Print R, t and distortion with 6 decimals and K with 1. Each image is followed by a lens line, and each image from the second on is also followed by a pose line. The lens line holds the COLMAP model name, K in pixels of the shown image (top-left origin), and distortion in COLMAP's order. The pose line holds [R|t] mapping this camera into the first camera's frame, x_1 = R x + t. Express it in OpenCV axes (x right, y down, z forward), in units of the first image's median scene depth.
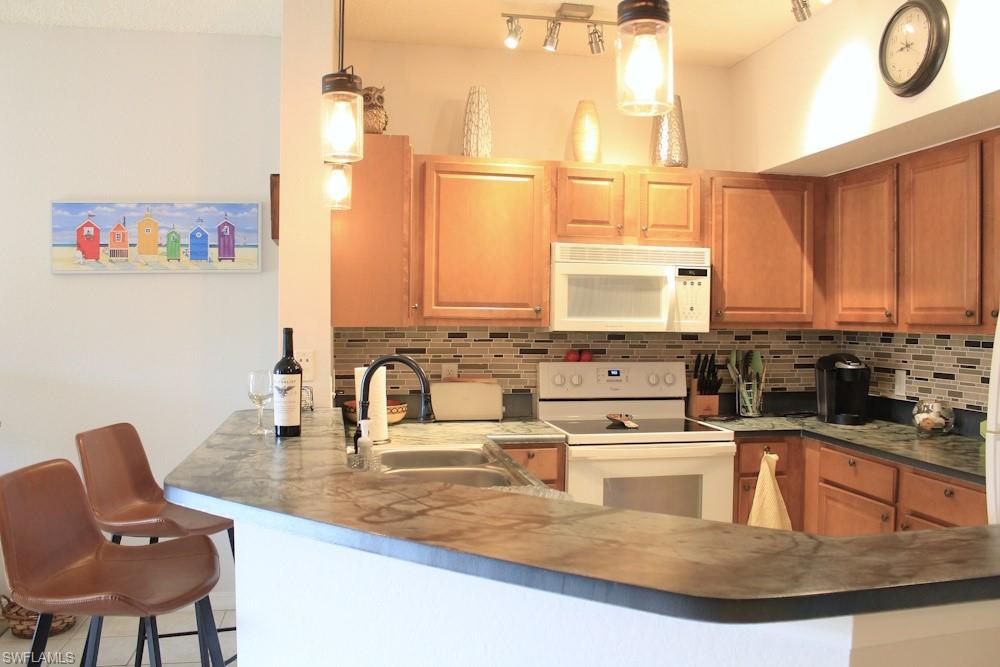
lens RADIAL K [[836.2, 0, 503.4], [0, 836.2, 330.4], [0, 0, 1]] dist [-0.156903, 0.139222]
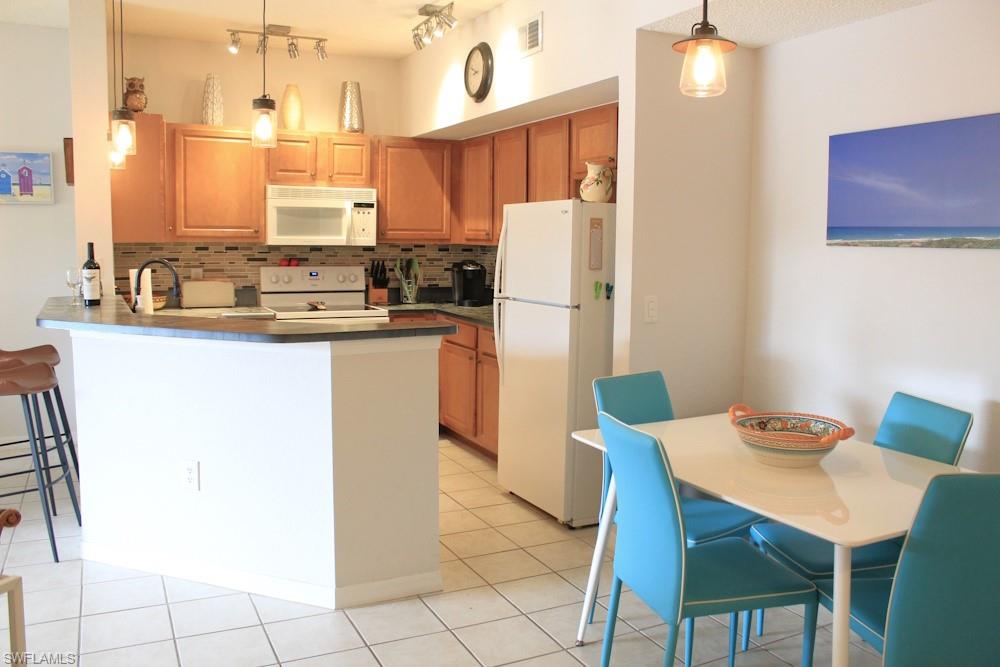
lens RADIAL K [[836.2, 0, 503.4], [0, 836.2, 330.4], [0, 0, 1]] dist [-0.156903, 0.139222]
pose [[0.963640, -0.024322, 0.266093, 0.068480], [-0.001383, 0.995382, 0.095988, 0.010246], [-0.267199, -0.092866, 0.959156, -0.518837]]
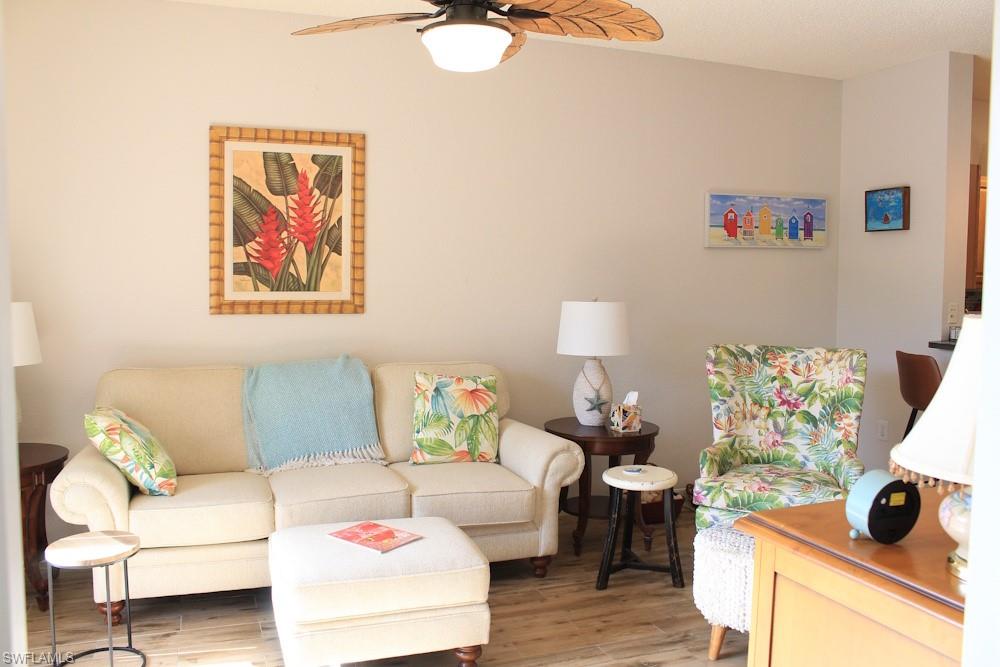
lens RADIAL K [[836.2, 0, 503.4], [0, 836.2, 330.4], [0, 0, 1]] dist [-0.156903, 0.139222]
pose [[0.986133, -0.008266, 0.165751, -1.075518], [-0.000583, 0.998580, 0.053267, -0.004452], [-0.165955, -0.052625, 0.984728, -0.298782]]
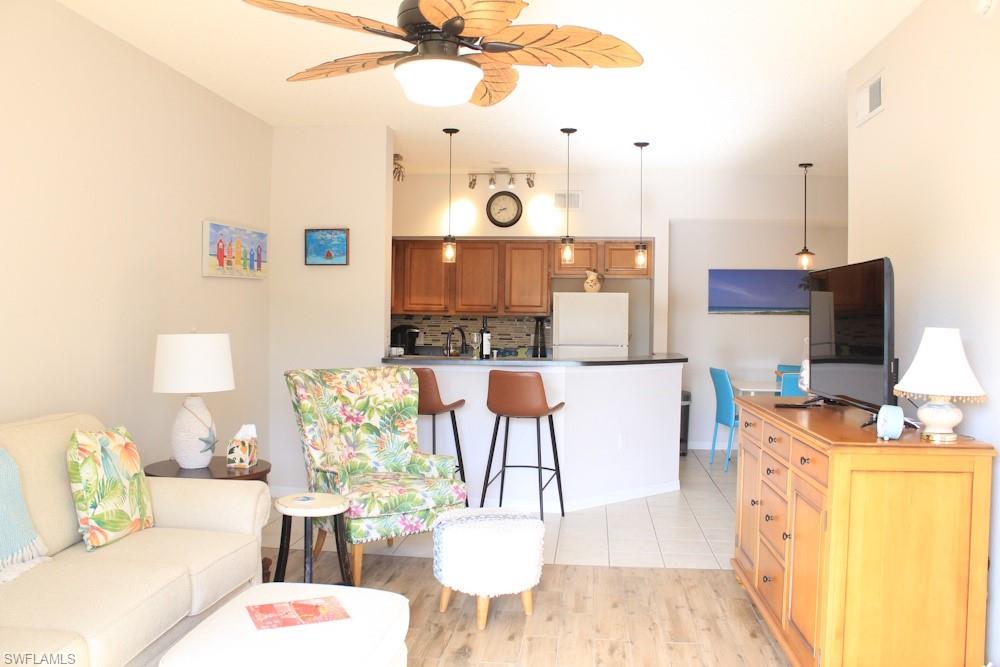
lens RADIAL K [[836.2, 0, 503.4], [0, 836.2, 330.4], [0, 0, 1]] dist [-0.156903, 0.139222]
pose [[0.299616, -0.025465, 0.953720, -1.630421], [0.005055, 0.999672, 0.025104, -0.011213], [-0.954046, -0.002700, 0.299647, 0.120173]]
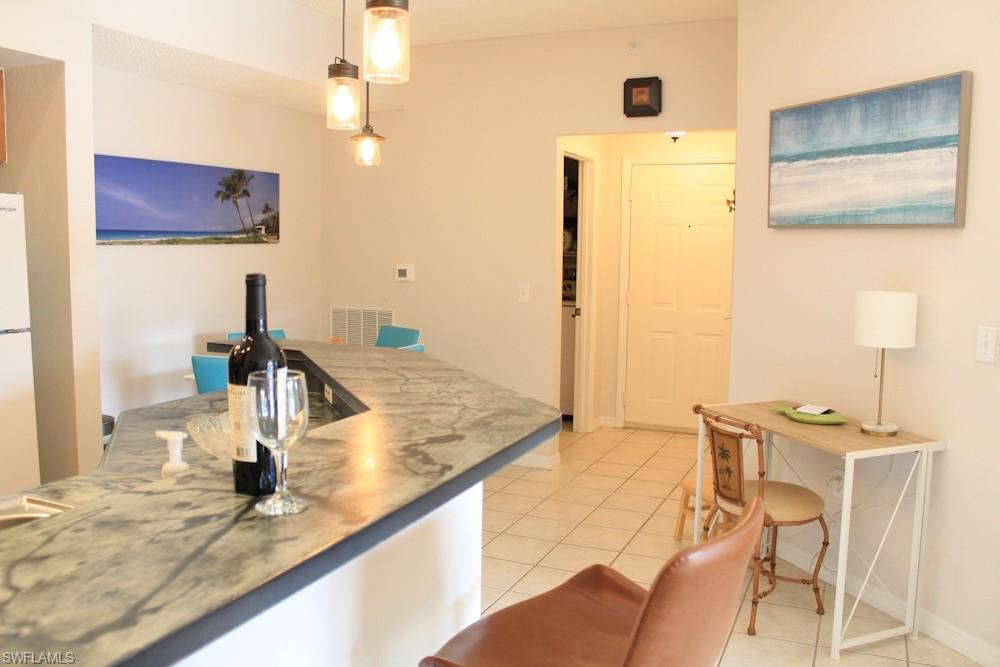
lens RADIAL K [[836.2, 0, 503.4], [0, 836.2, 330.4], [0, 0, 1]] dist [-0.156903, 0.139222]
pose [[-0.820338, -0.073866, 0.567089, -0.397608], [-0.006634, 0.992786, 0.119718, -0.016300], [-0.571841, 0.094447, -0.814910, 0.819857]]
